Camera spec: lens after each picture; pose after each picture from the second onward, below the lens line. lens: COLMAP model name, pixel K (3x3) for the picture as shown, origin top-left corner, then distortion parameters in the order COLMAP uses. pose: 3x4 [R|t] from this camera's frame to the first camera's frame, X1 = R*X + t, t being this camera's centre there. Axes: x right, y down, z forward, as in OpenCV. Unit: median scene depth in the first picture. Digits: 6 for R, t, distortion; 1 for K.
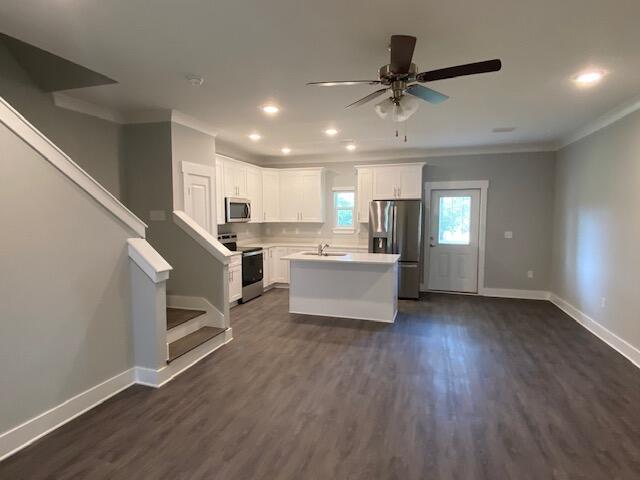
lens RADIAL K [[348.1, 0, 320.0], [0, 348.1, 240.0], [0, 0, 1]] dist [0.060206, -0.057462]
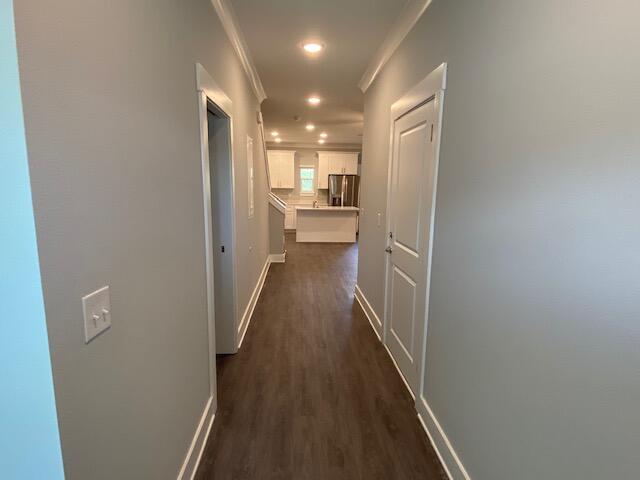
lens RADIAL K [[348.1, 0, 320.0], [0, 348.1, 240.0], [0, 0, 1]] dist [0.060206, -0.057462]
pose [[0.934338, -0.038498, 0.354303, -0.526847], [0.008200, 0.996208, 0.086621, 0.051935], [-0.356294, -0.078028, 0.931110, -0.564673]]
